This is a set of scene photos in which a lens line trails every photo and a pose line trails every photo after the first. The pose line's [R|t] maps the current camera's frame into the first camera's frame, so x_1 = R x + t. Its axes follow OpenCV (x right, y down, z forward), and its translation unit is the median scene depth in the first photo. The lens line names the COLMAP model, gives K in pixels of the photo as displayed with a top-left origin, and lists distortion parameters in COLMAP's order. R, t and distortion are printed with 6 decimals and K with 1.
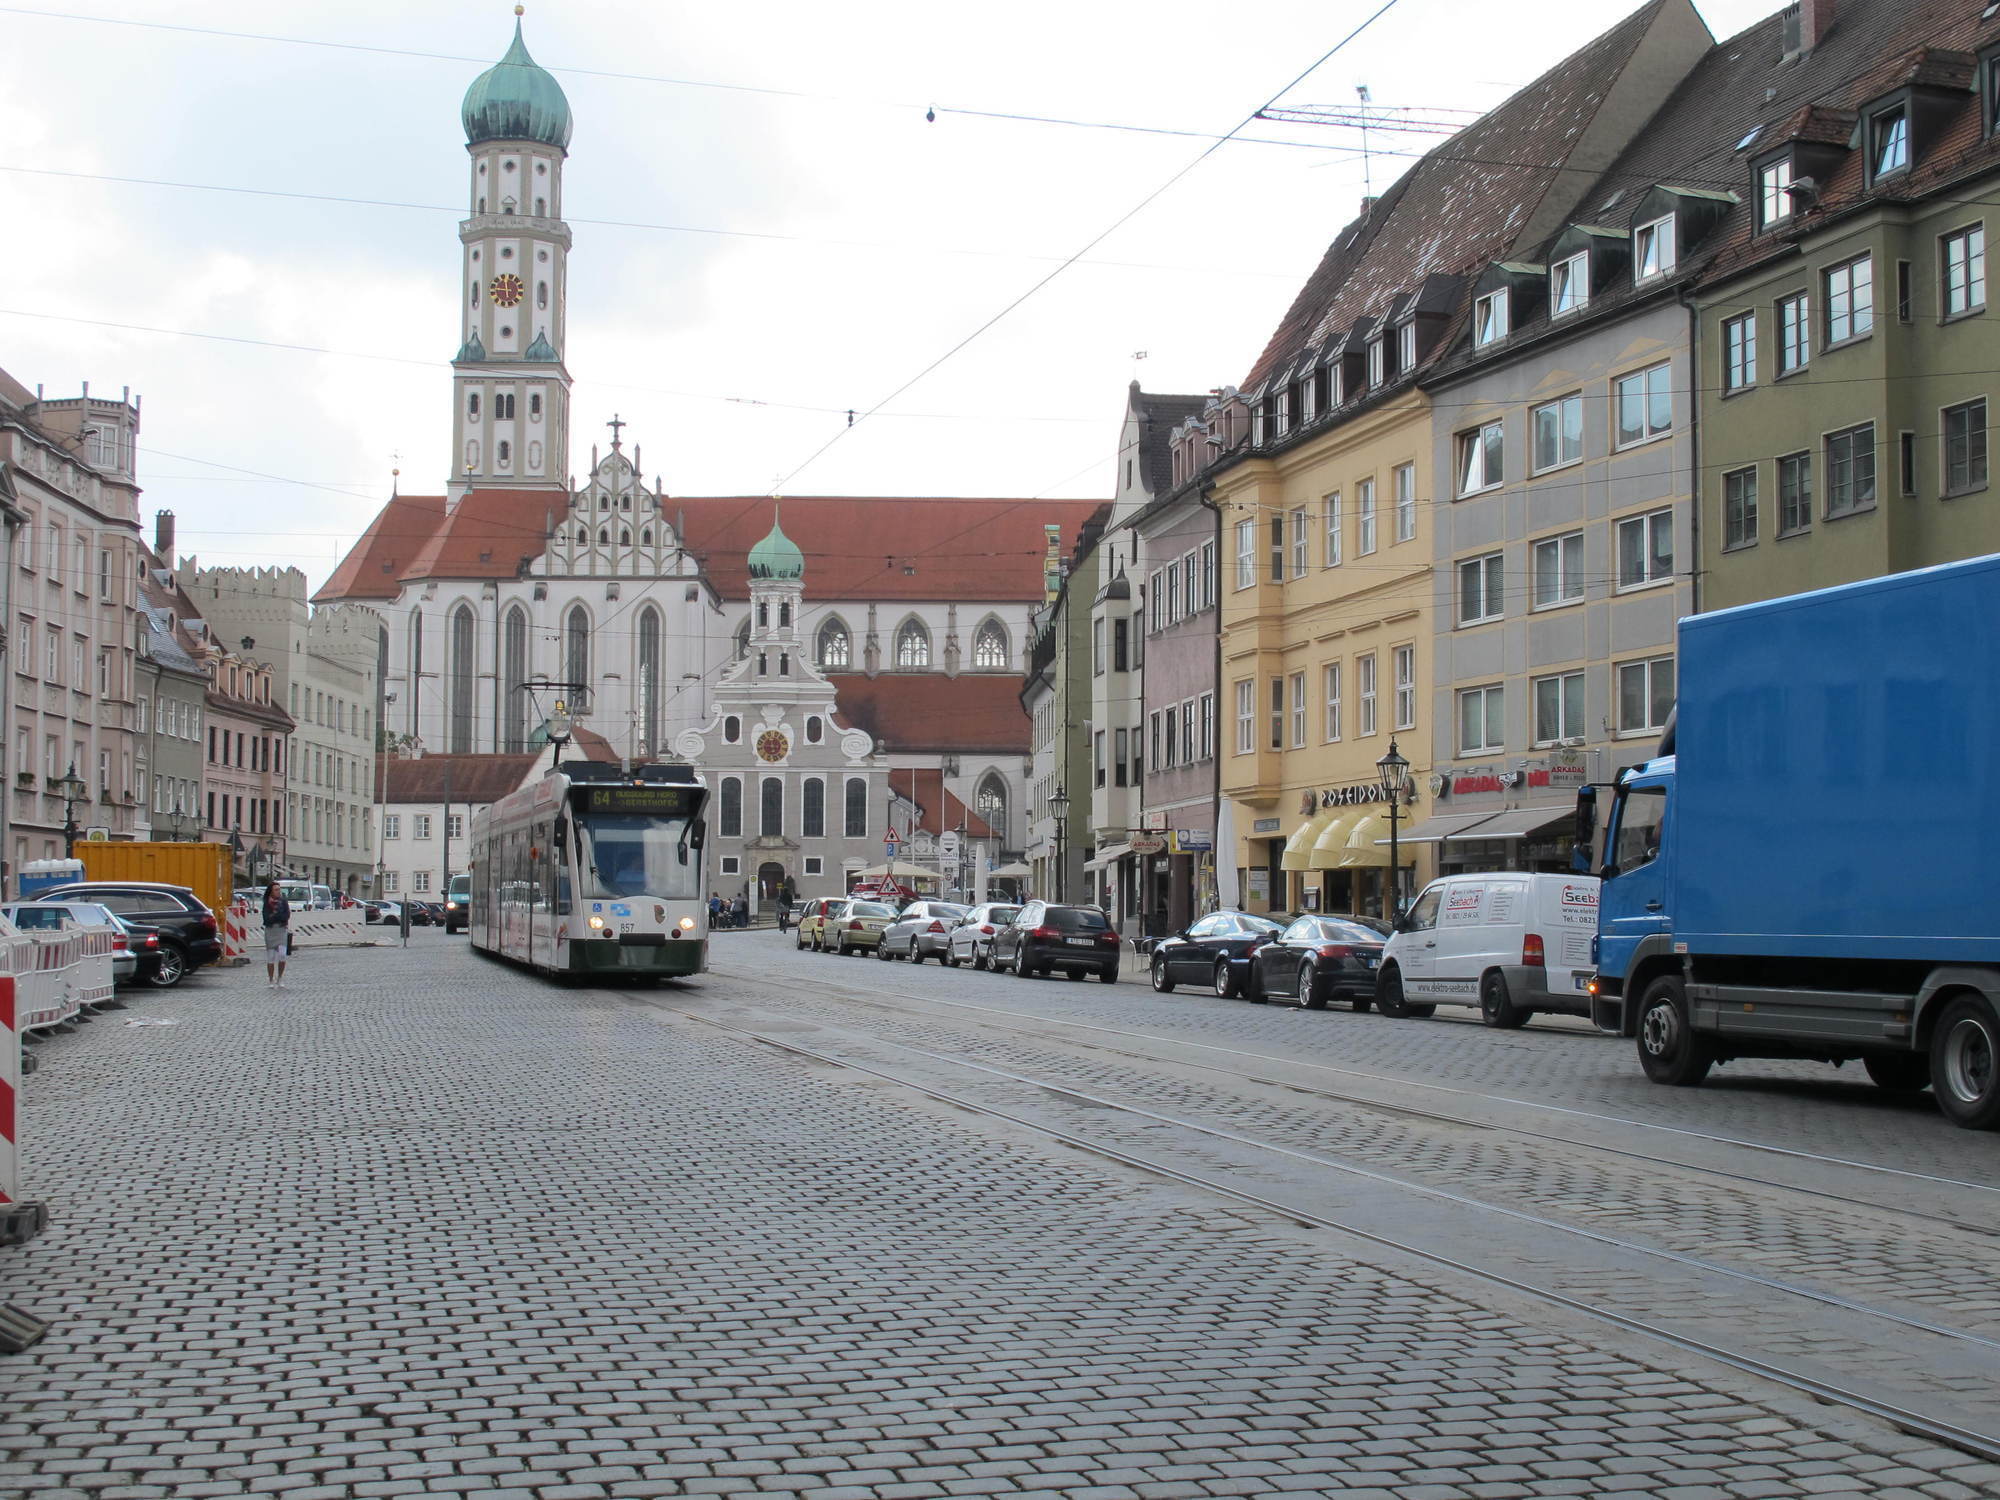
lens RADIAL K [[2861.1, 0, 1000.0], [0, 2861.1, 750.0], [0, 0, 1]] dist [-0.081770, 0.017865]
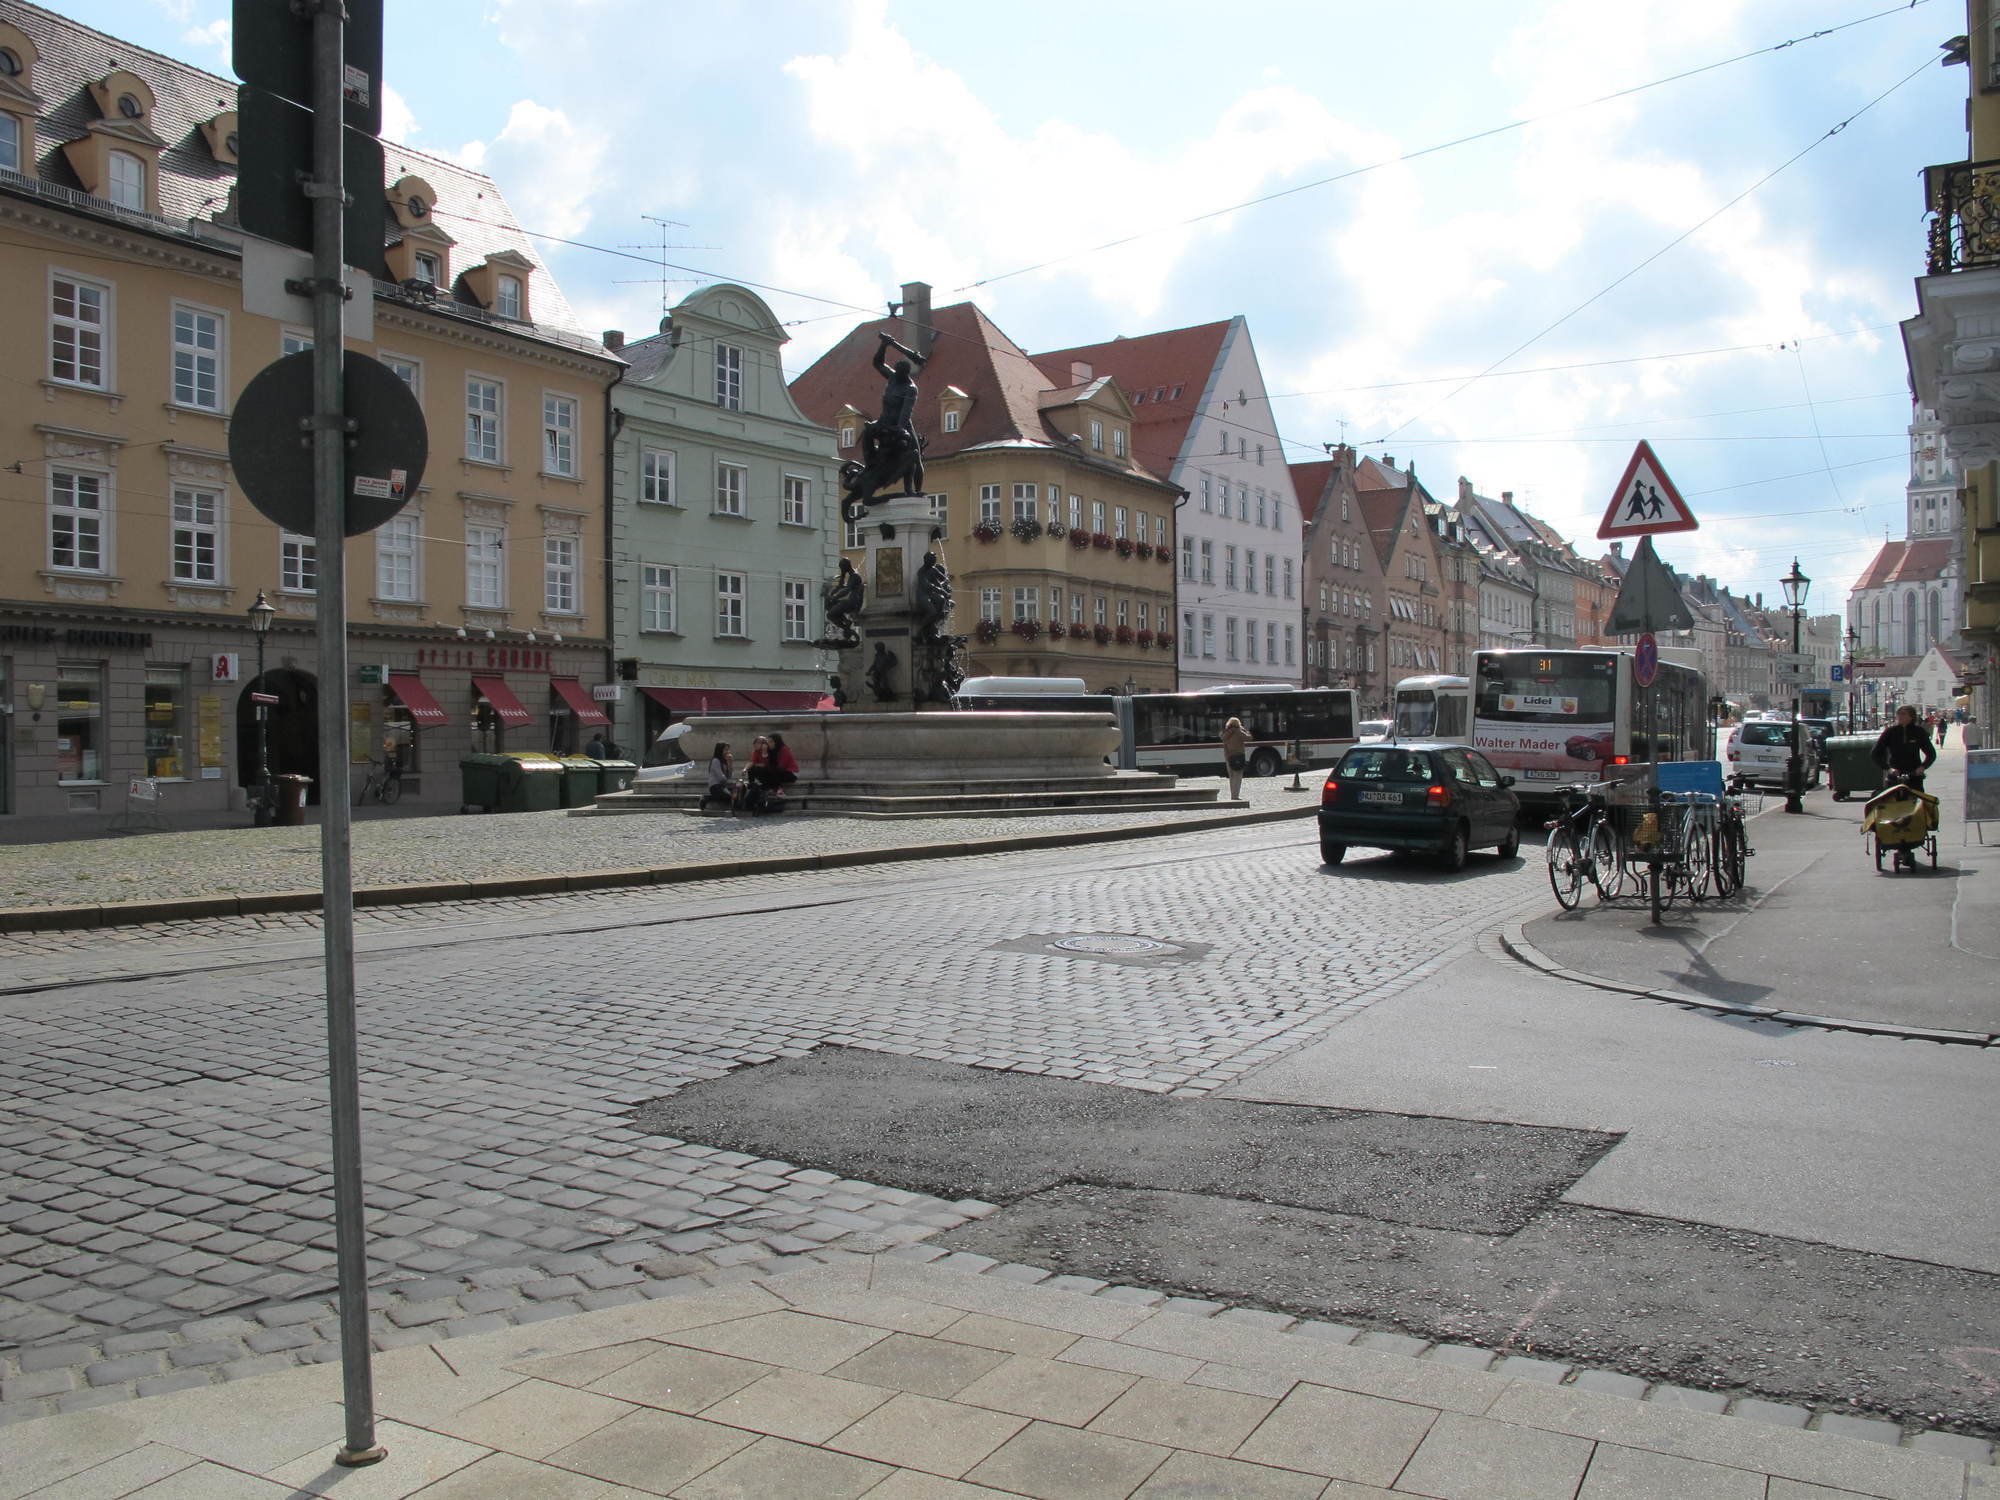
lens RADIAL K [[1674.9, 0, 1000.0], [0, 1674.9, 750.0], [0, 0, 1]] dist [-0.146451, 0.124037]
pose [[0.715076, -0.006629, -0.699016, 0.216901], [0.056361, 0.997246, 0.048199, -0.026188], [0.696771, -0.073863, 0.713480, -0.526771]]
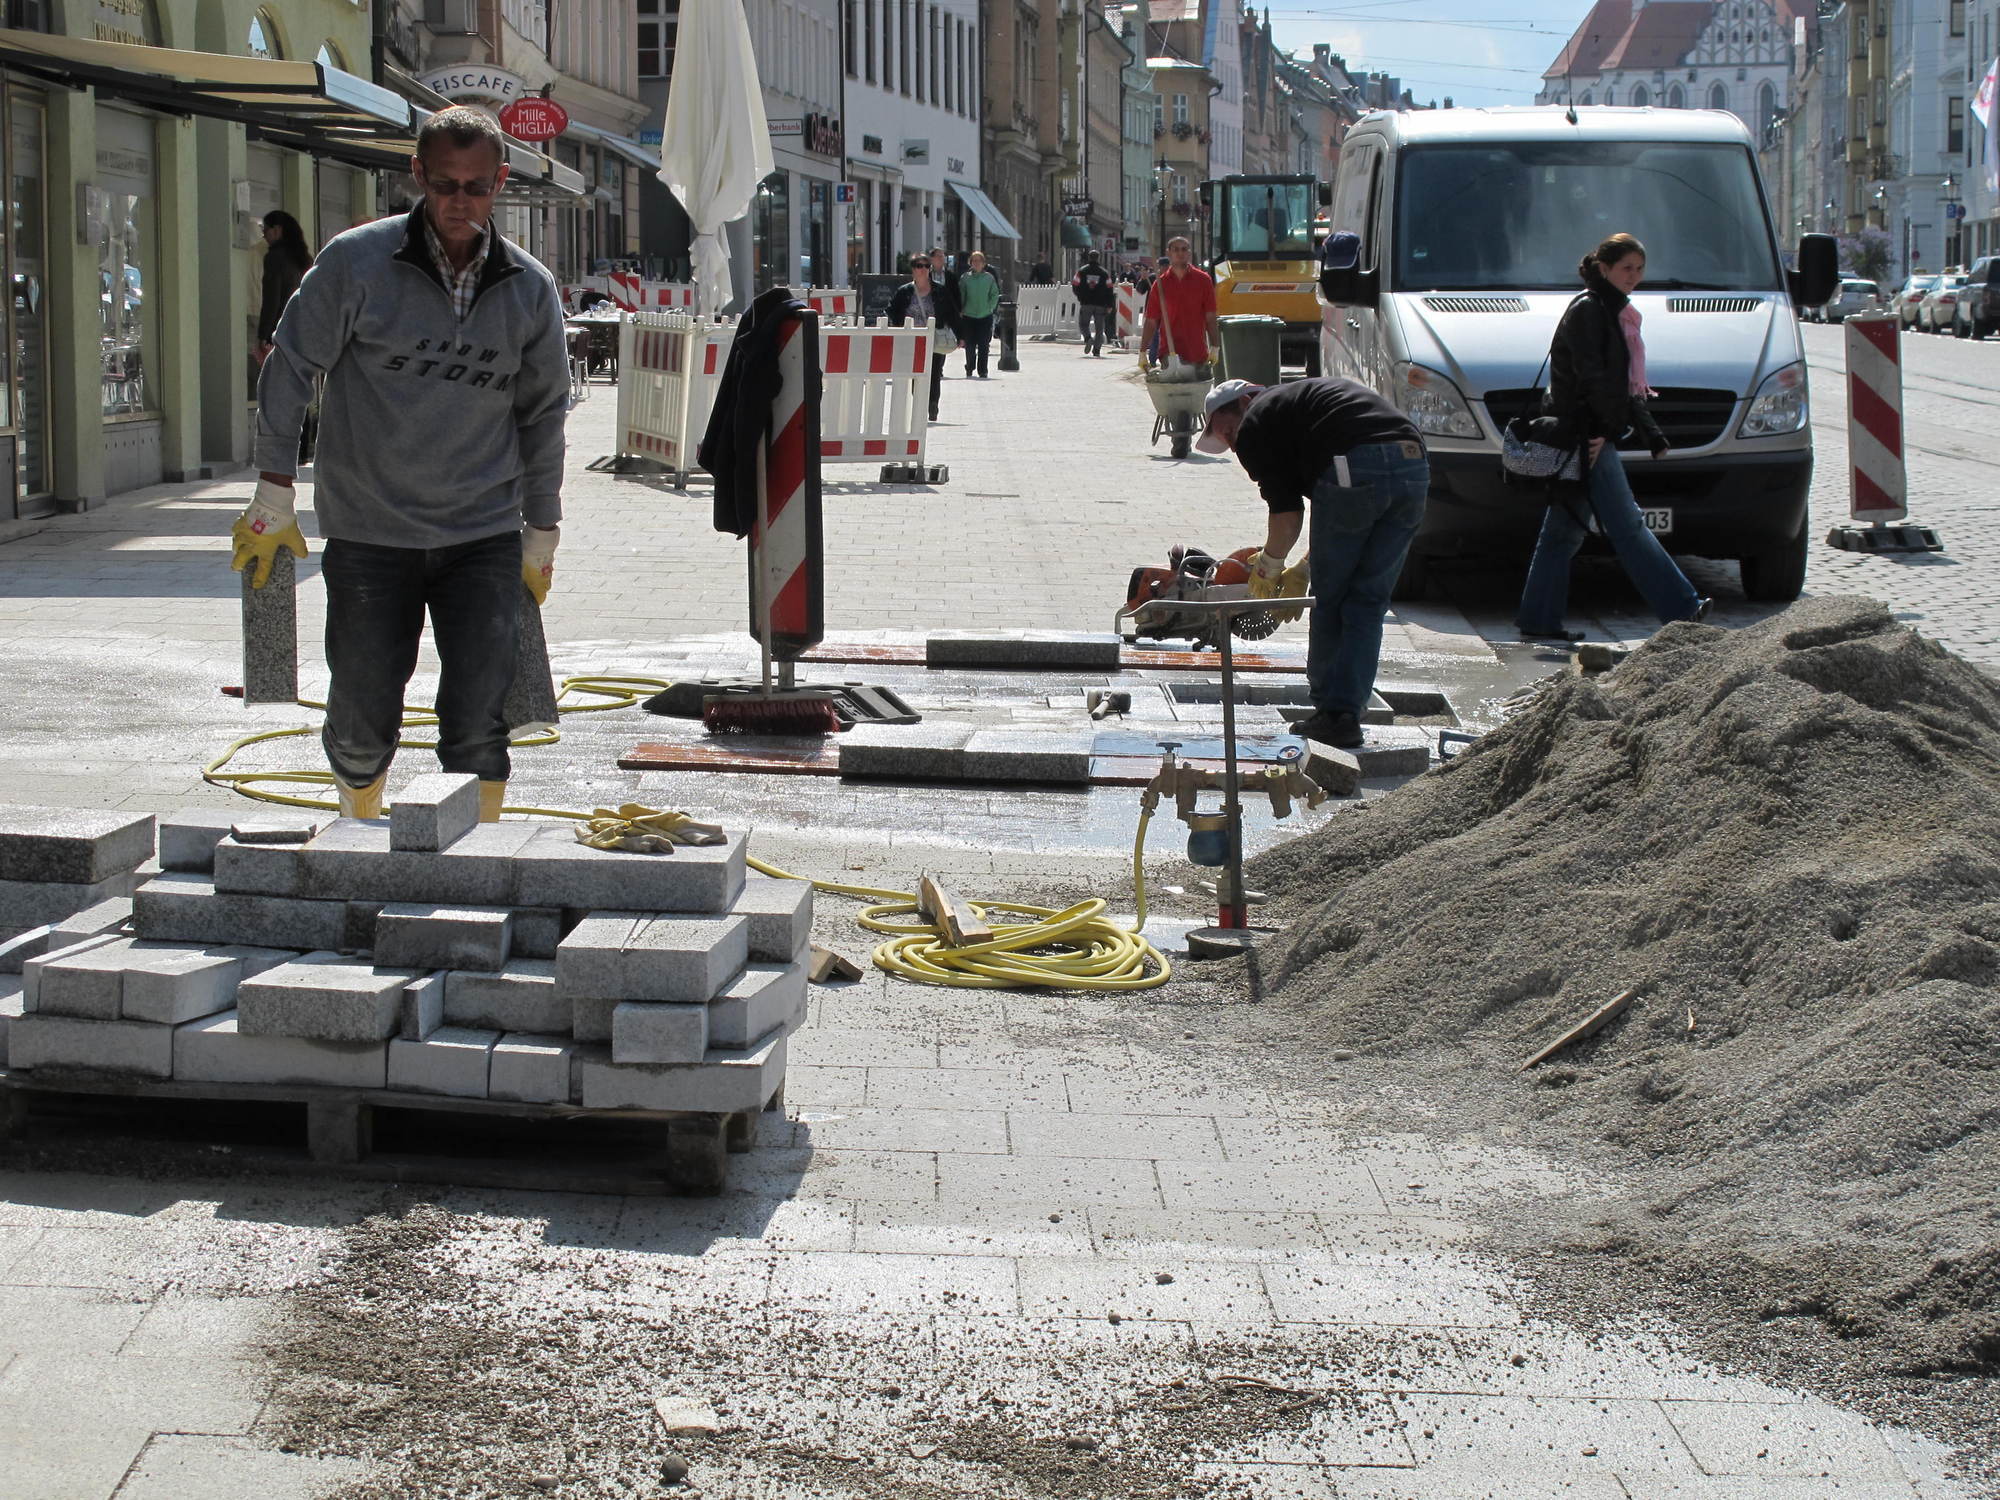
lens RADIAL K [[4167.2, 0, 1000.0], [0, 4167.2, 750.0], [0, 0, 1]] dist [-0.070872, 0.098087]
pose [[0.925773, 0.030274, -0.376865, 0.324040], [0.031020, 0.987347, 0.155514, -0.056133], [0.376804, -0.155661, 0.913120, -1.136576]]
